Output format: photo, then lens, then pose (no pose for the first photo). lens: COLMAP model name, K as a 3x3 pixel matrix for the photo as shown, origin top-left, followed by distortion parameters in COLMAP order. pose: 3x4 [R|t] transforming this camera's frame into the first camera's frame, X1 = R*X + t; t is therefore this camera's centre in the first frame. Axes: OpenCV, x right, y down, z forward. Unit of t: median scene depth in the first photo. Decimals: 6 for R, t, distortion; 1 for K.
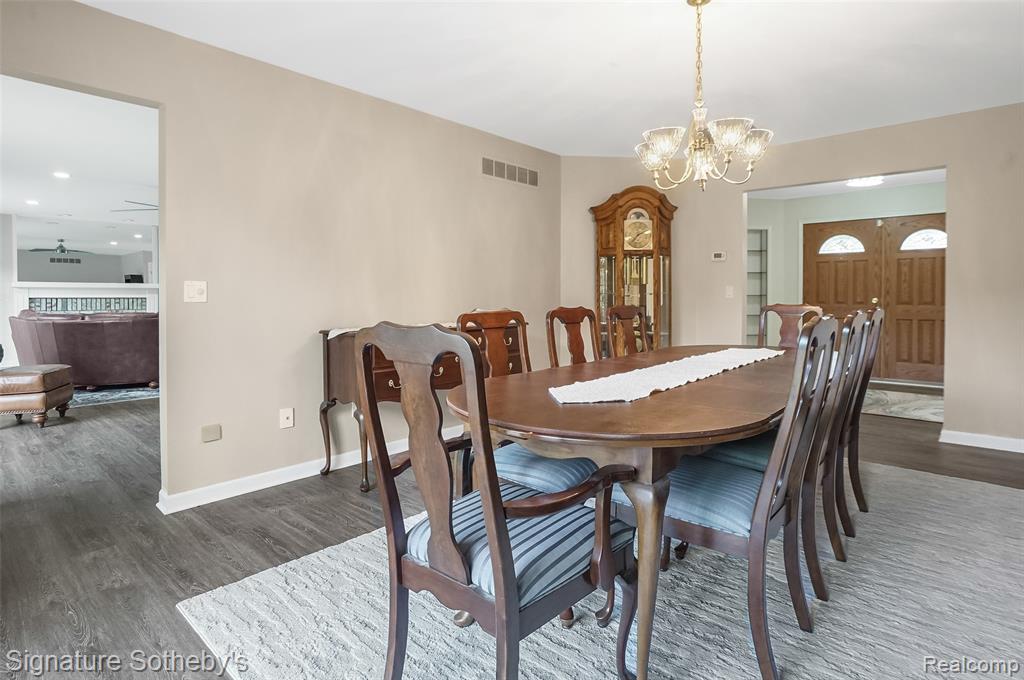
lens RADIAL K [[560.7, 0, 515.1], [0, 560.7, 315.8], [0, 0, 1]] dist [-0.024000, 0.002191]
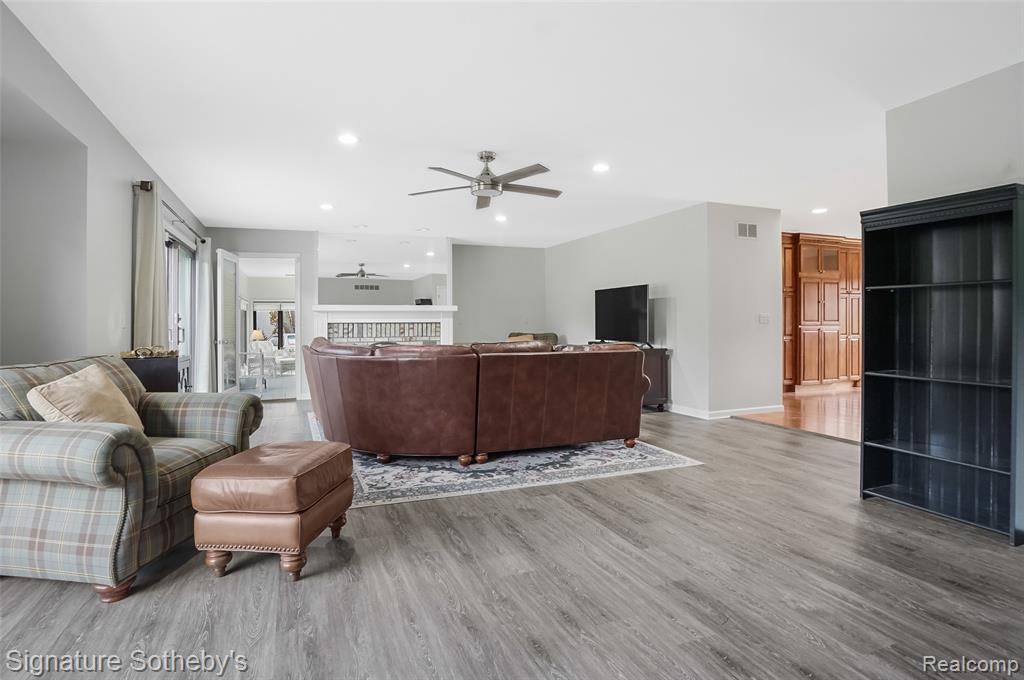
lens RADIAL K [[560.7, 0, 515.1], [0, 560.7, 315.8], [0, 0, 1]] dist [-0.024000, 0.002191]
pose [[0.908830, -0.013854, -0.416936, -0.275192], [-0.003036, 0.999202, -0.039820, -0.011233], [0.417156, 0.037455, 0.908063, 0.366128]]
